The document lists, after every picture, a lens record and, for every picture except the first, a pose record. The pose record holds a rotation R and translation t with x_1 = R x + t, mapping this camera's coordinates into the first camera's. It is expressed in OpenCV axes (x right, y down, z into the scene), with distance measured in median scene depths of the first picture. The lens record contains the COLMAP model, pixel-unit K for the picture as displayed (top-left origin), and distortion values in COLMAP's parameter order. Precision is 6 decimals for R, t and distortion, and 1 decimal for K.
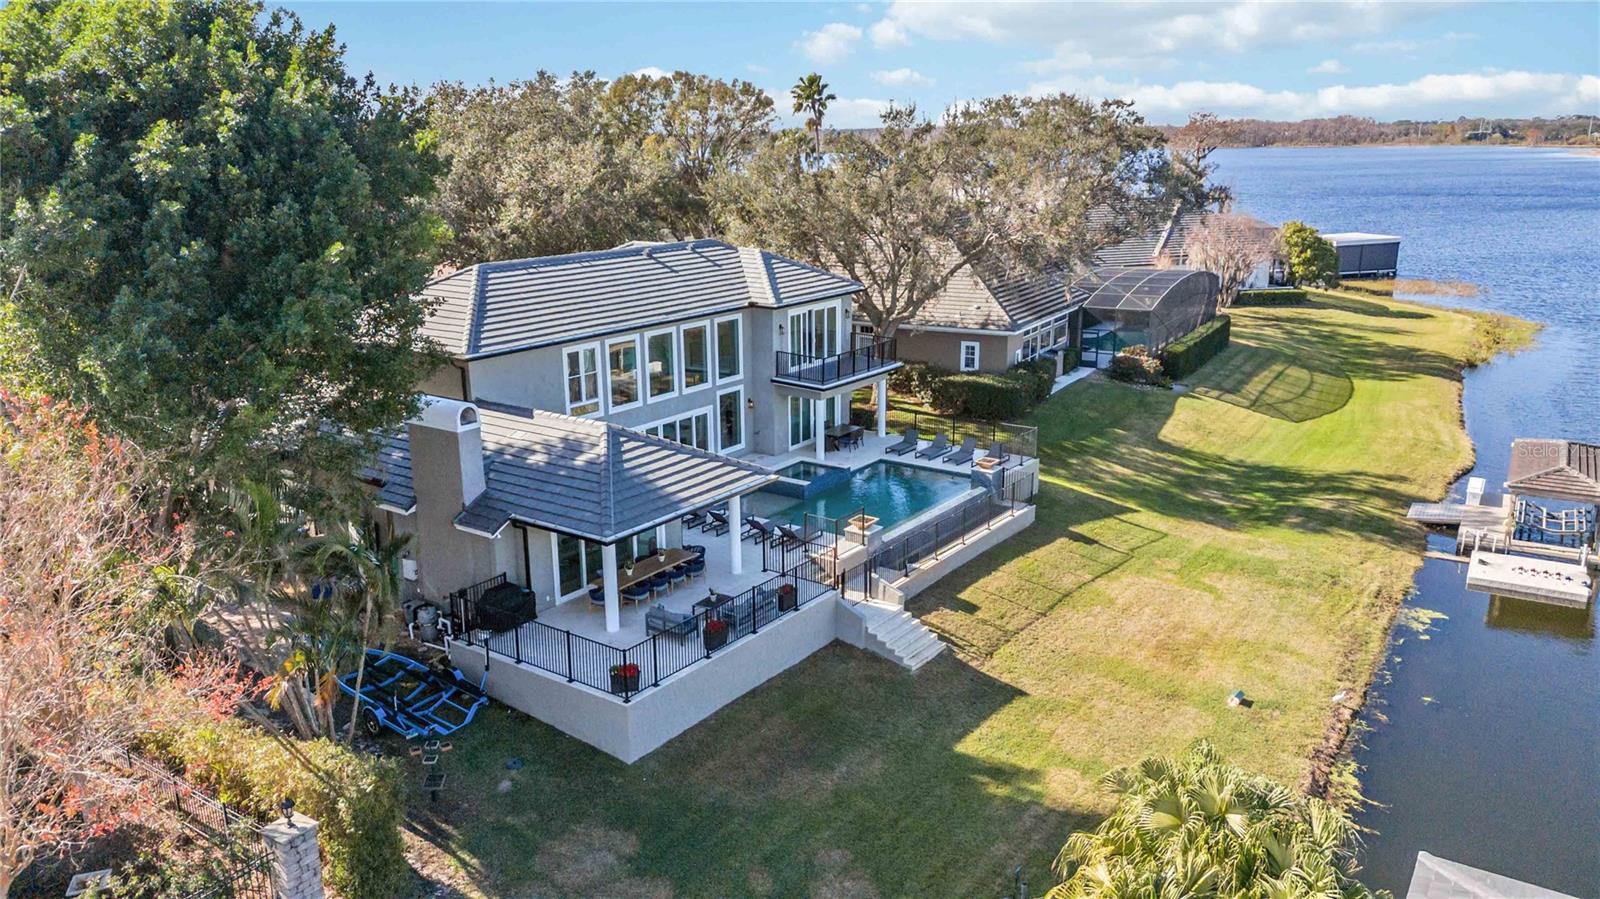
lens RADIAL K [[1166.3, 0, 799.9], [0, 1166.3, 459.0], [0, 0, 1]] dist [0.107561, -0.122211]
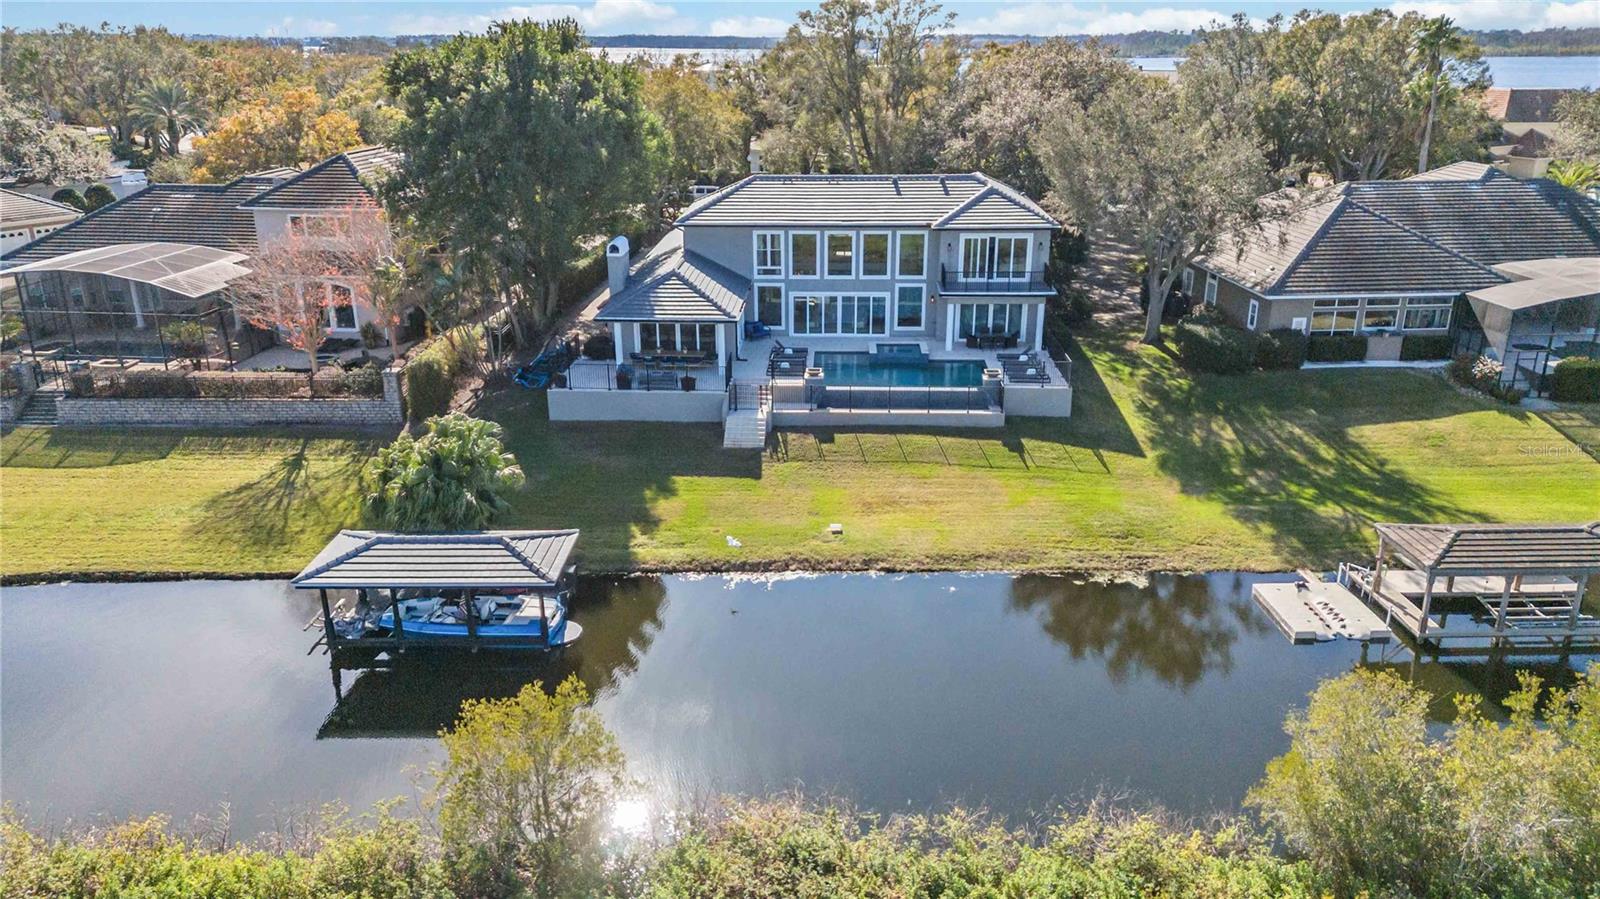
lens RADIAL K [[1166.3, 0, 799.9], [0, 1166.3, 459.0], [0, 0, 1]] dist [0.107561, -0.122211]
pose [[0.549645, 0.285858, -0.784969, 1.021602], [-0.222194, 0.955812, 0.192490, -0.100134], [0.805307, 0.068614, 0.588874, 0.088228]]
